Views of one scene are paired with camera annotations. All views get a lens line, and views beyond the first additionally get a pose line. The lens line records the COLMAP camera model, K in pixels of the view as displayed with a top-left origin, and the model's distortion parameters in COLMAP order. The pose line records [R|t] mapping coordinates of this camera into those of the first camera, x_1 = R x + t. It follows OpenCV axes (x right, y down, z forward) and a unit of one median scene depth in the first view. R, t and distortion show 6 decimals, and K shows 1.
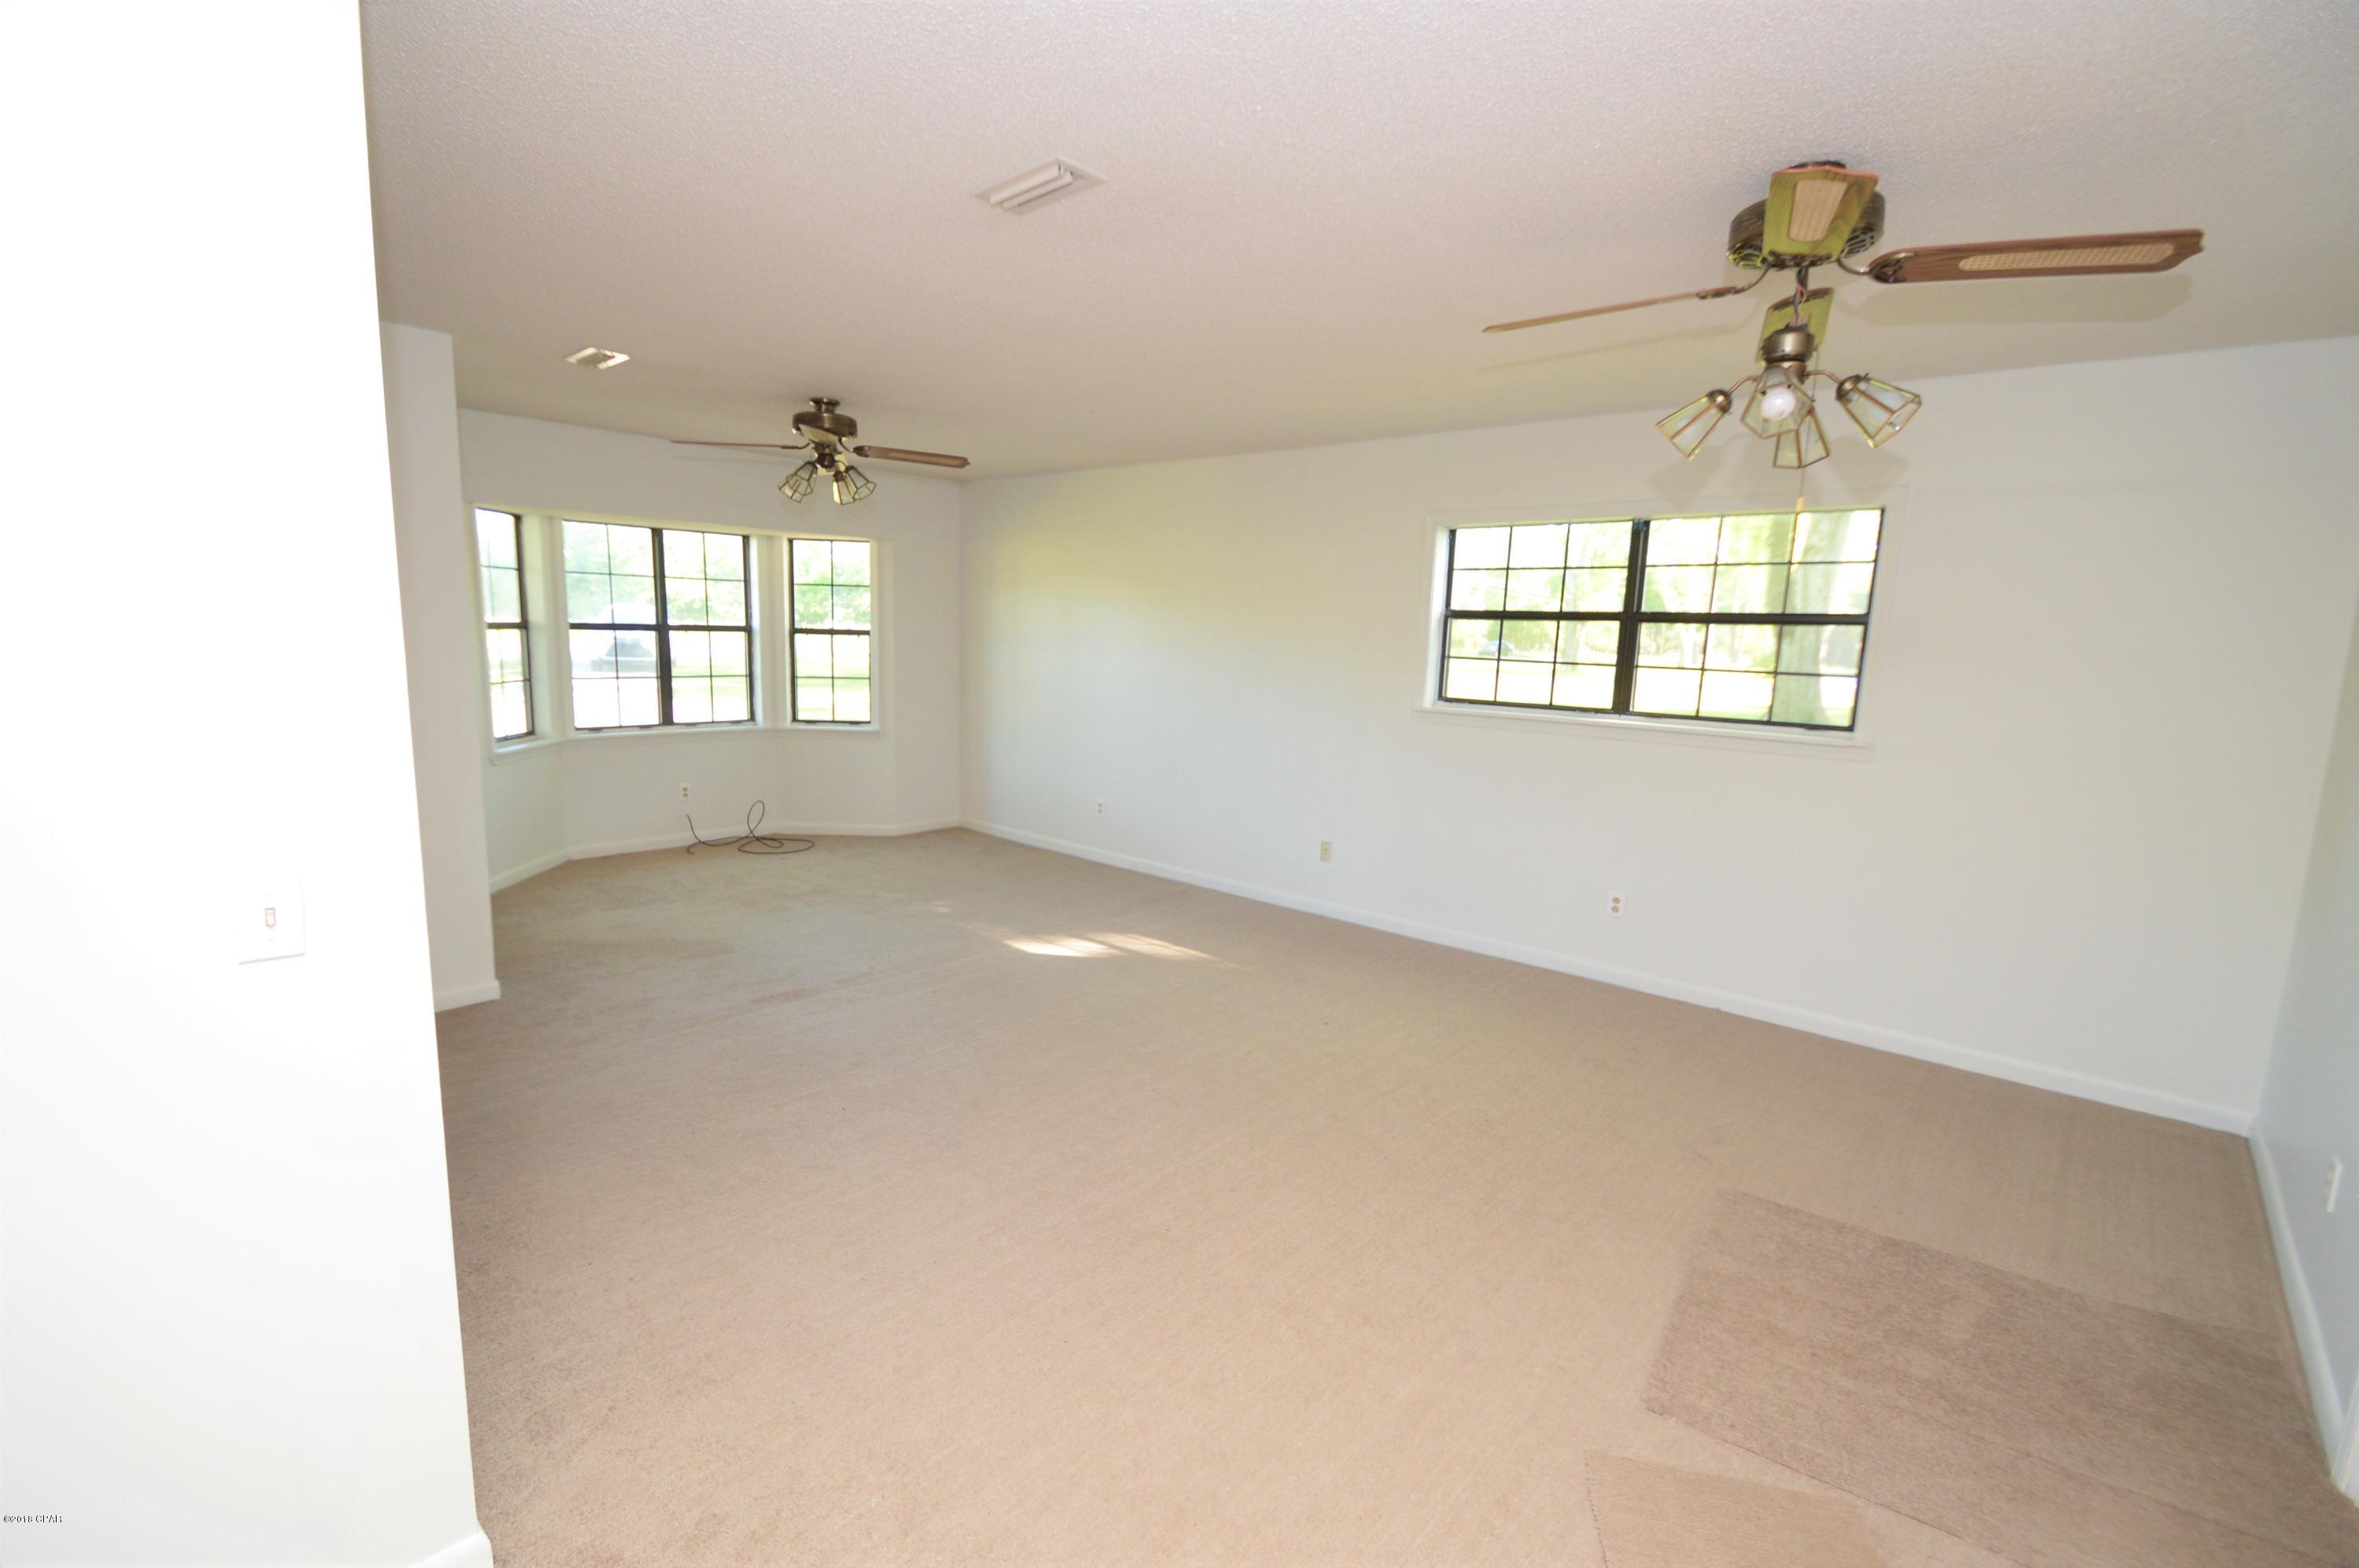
lens RADIAL K [[1053.8, 0, 1177.9], [0, 1053.8, 795.7], [0, 0, 1]] dist [0.028126, -0.020314]
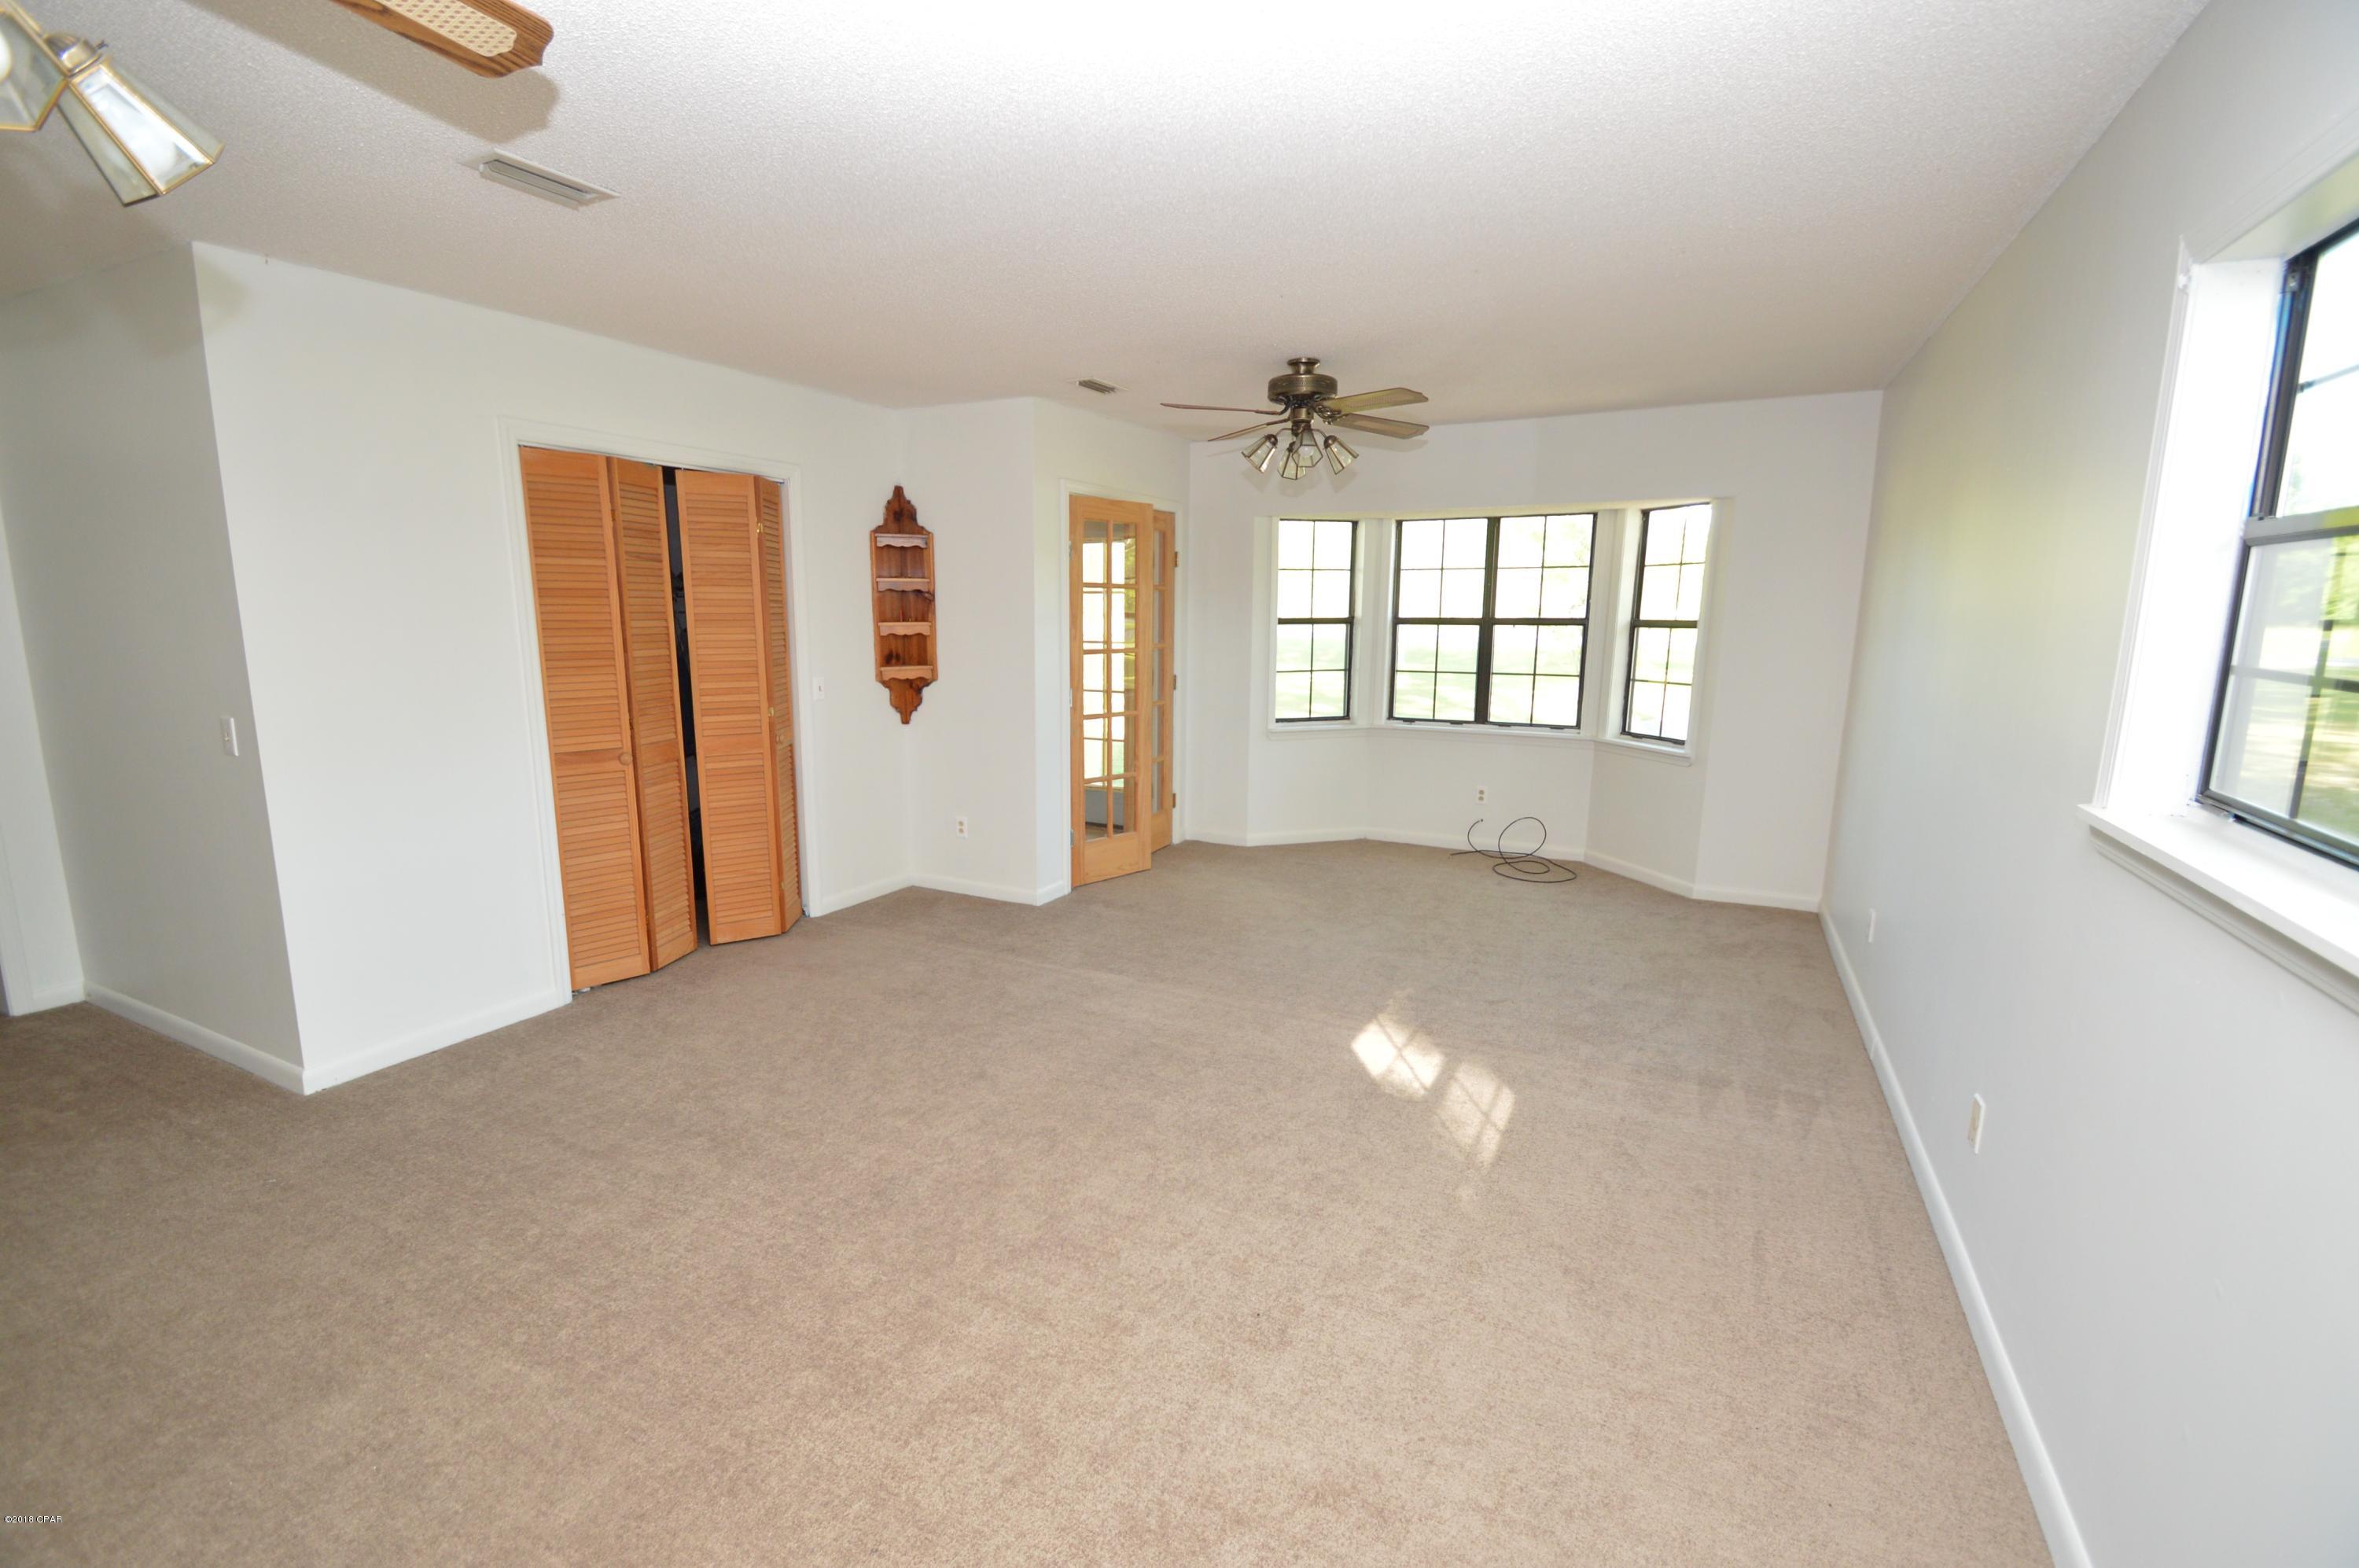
lens RADIAL K [[1053.8, 0, 1177.9], [0, 1053.8, 795.7], [0, 0, 1]] dist [0.028126, -0.020314]
pose [[0.226130, 0.138635, -0.964181, 0.455682], [-0.148448, 0.983164, 0.106549, -0.073140], [0.962719, 0.119037, 0.242903, 0.585490]]
